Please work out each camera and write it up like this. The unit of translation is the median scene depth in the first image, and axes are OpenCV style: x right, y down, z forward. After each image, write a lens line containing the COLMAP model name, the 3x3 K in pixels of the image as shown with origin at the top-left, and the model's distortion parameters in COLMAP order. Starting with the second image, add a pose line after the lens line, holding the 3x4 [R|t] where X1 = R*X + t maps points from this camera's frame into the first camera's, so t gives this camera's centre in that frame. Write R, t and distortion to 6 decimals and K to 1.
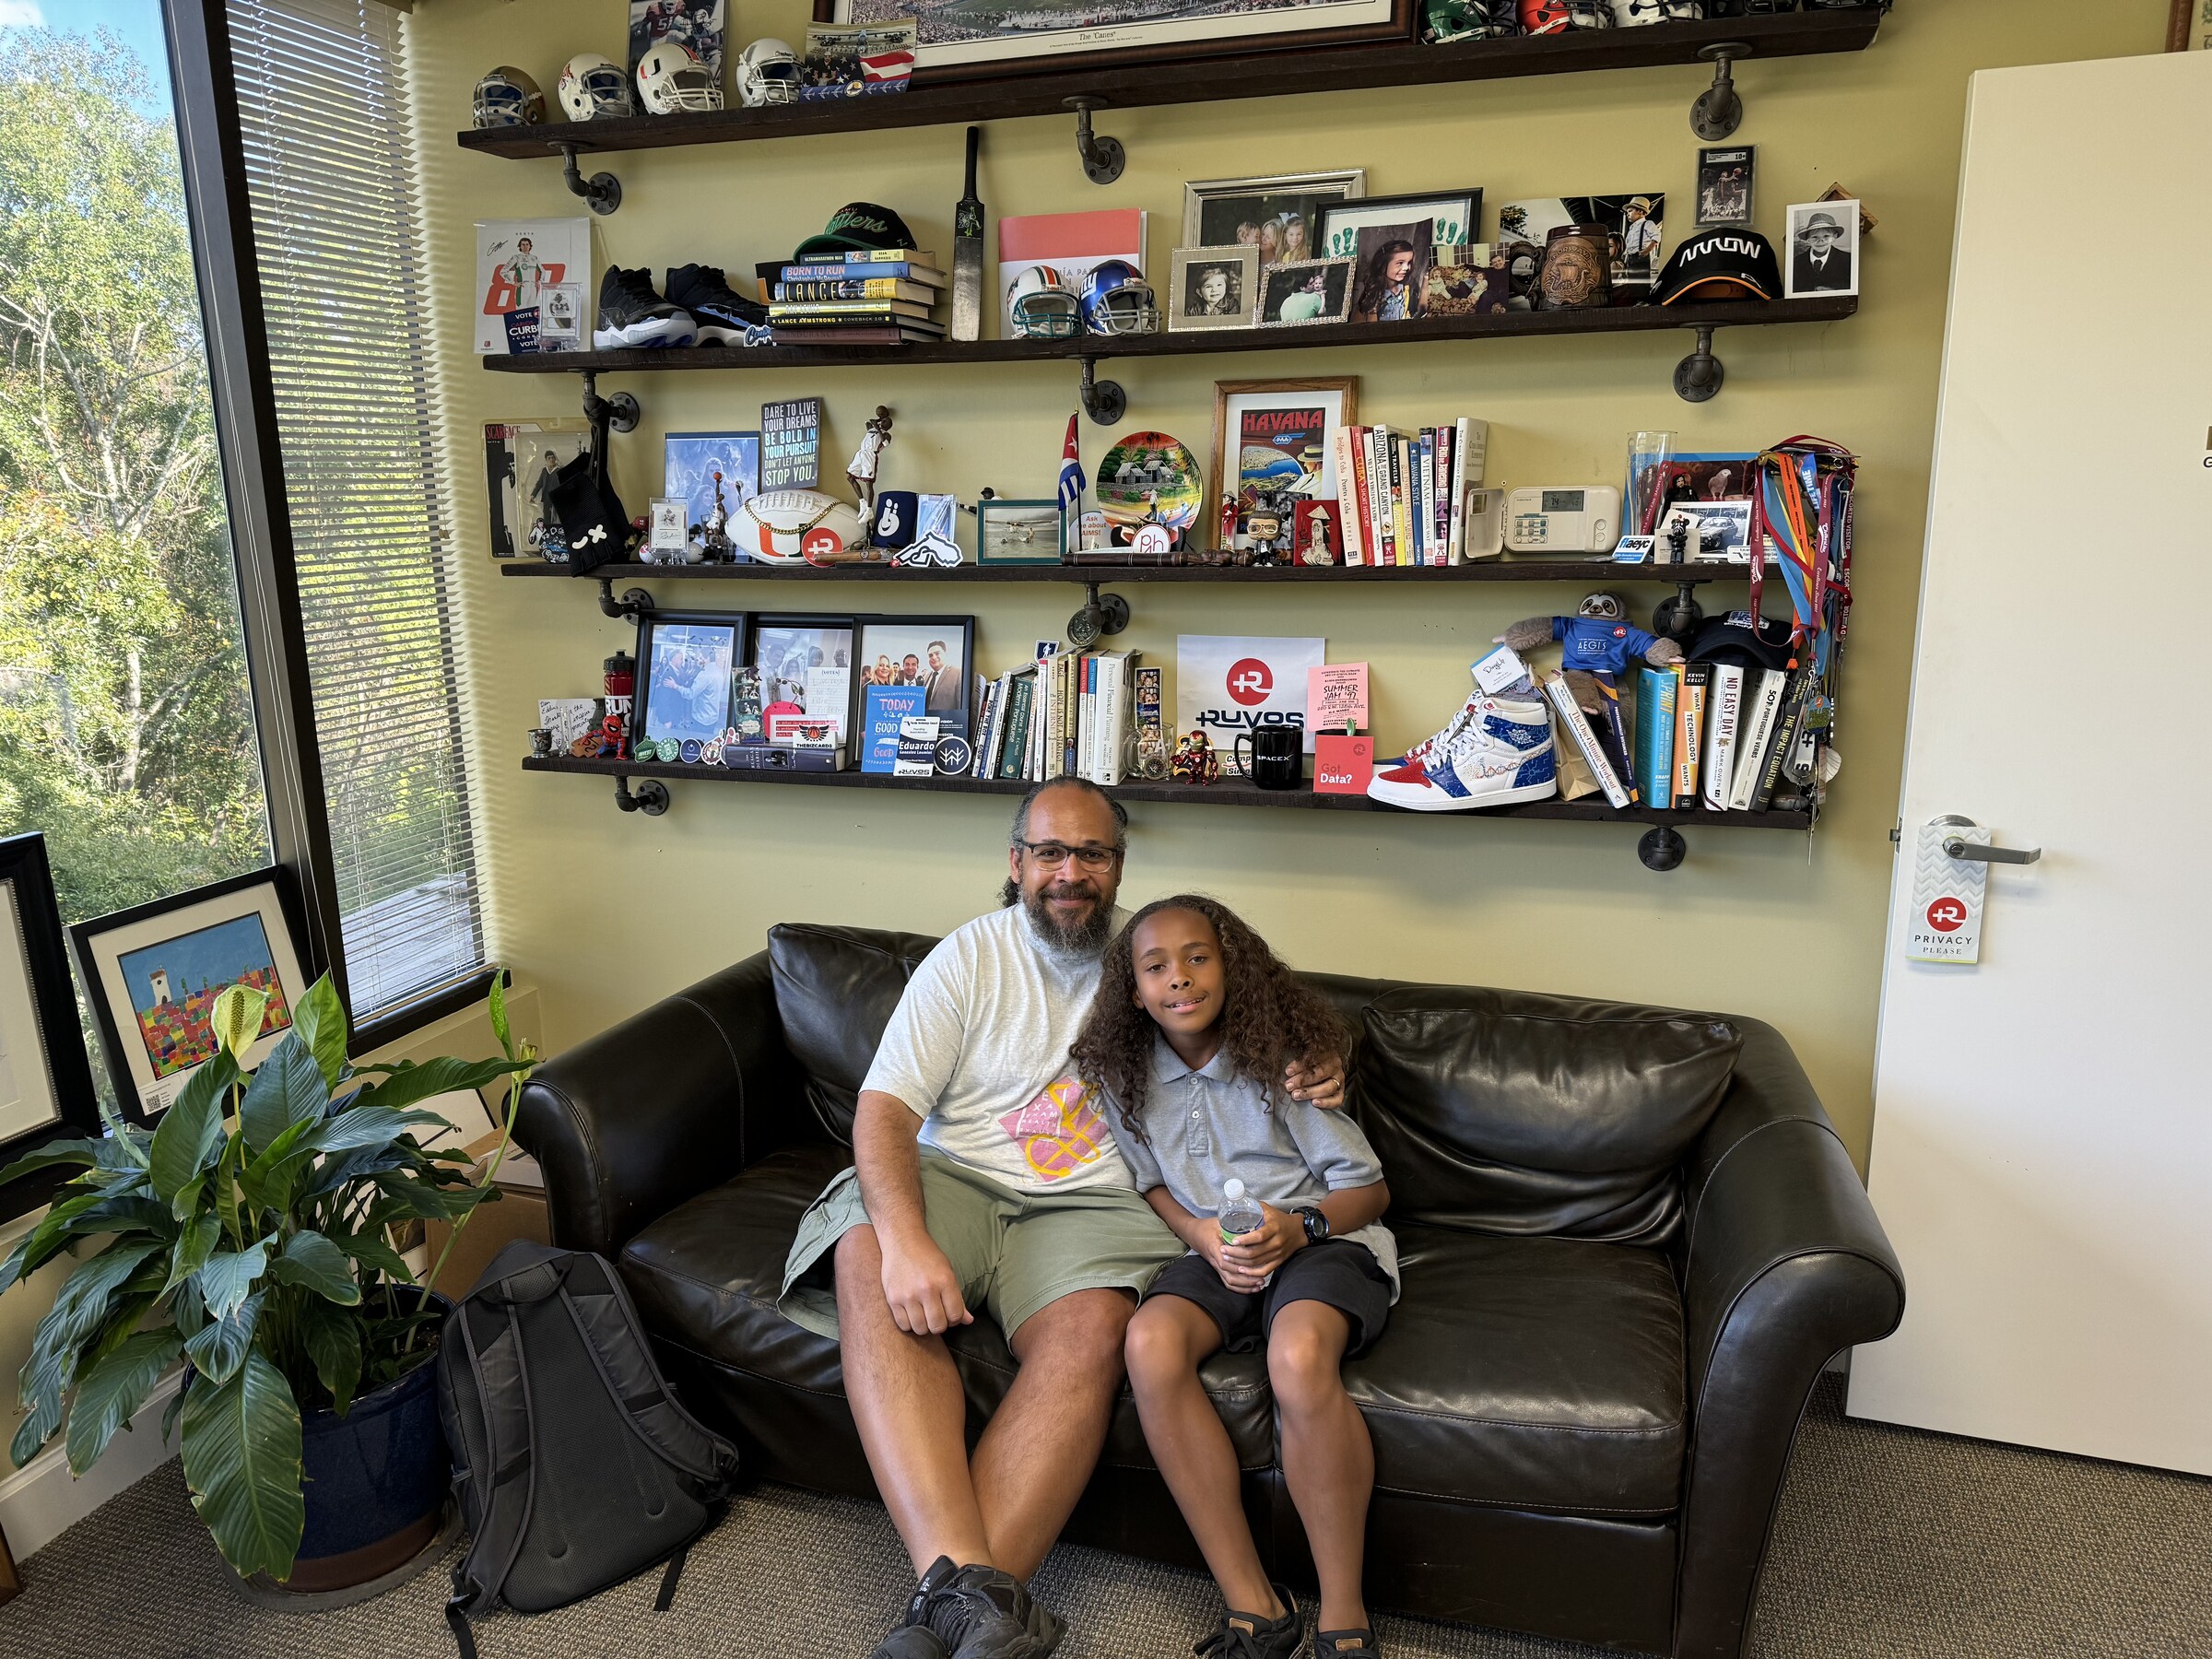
lens RADIAL K [[1566.3, 0, 1114.7], [0, 1566.3, 848.9], [0, 0, 1]] dist [0.024985, -0.053306]
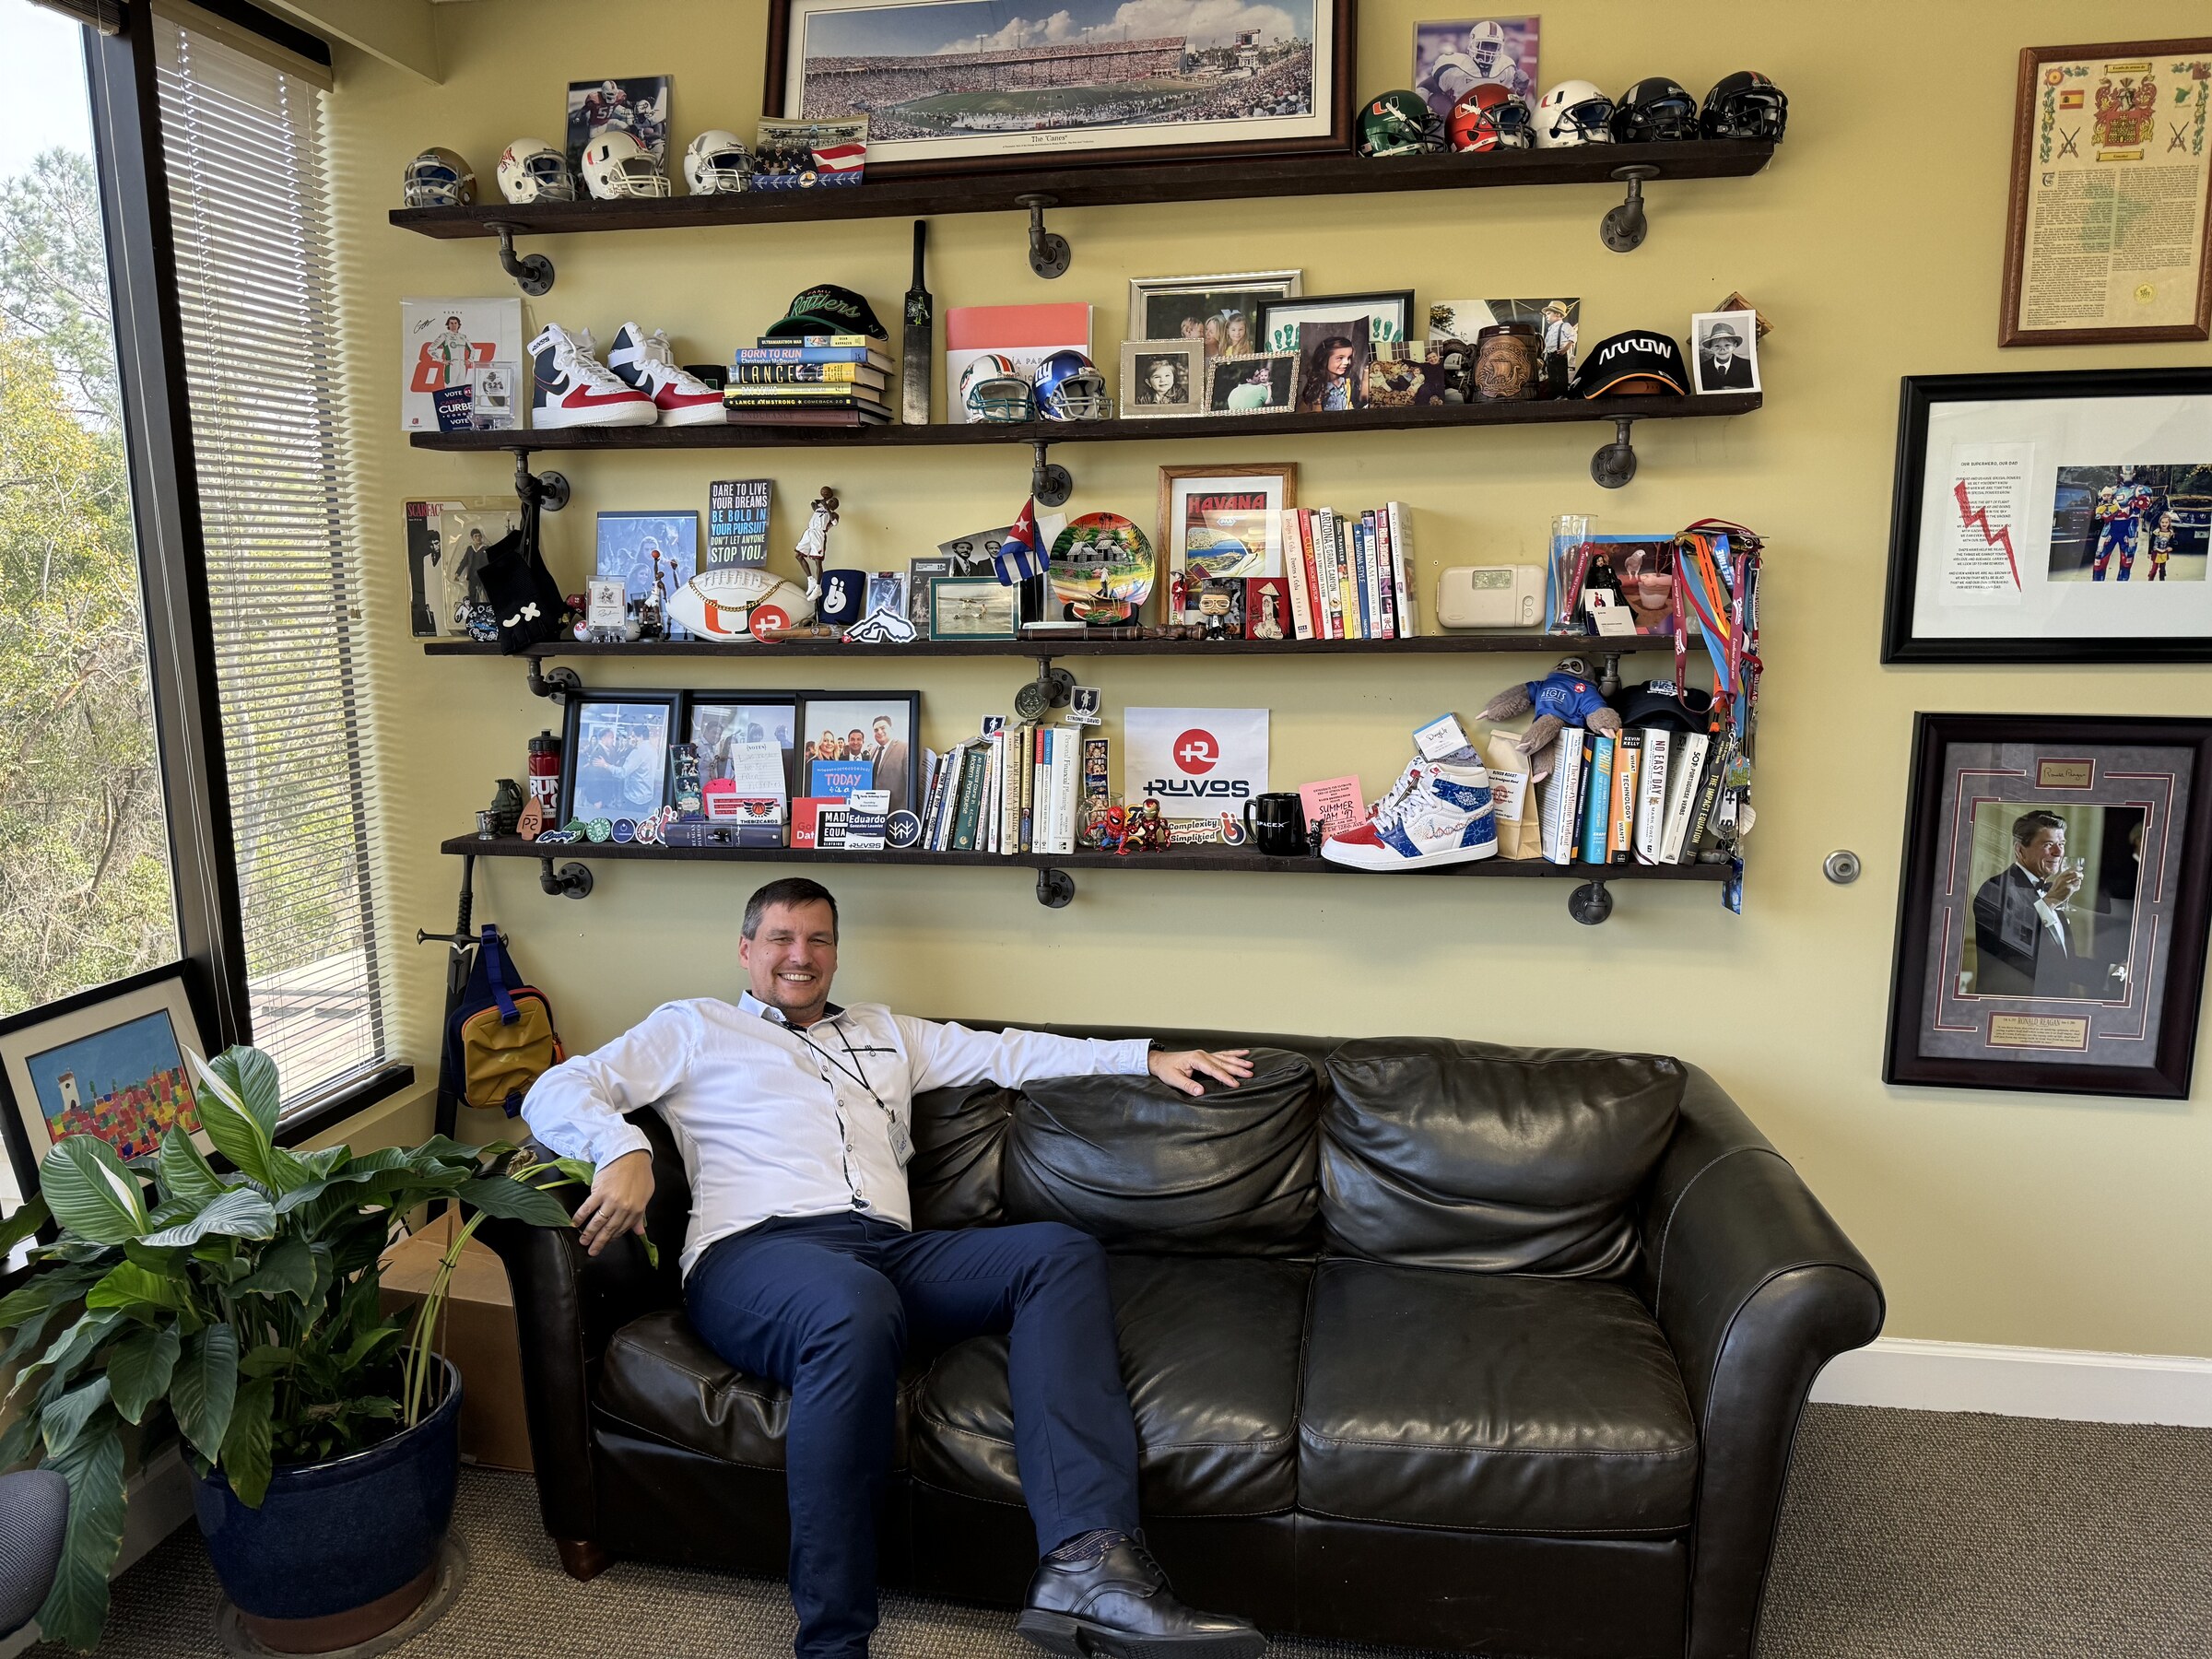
lens RADIAL K [[1566.3, 0, 1095.4], [0, 1566.3, 837.6], [0, 0, 1]] dist [0.024985, -0.053306]
pose [[0.991963, -0.018939, 0.125101, -0.115107], [0.026857, 0.997720, -0.061917, 0.012395], [-0.123643, 0.064779, 0.990210, -0.011155]]
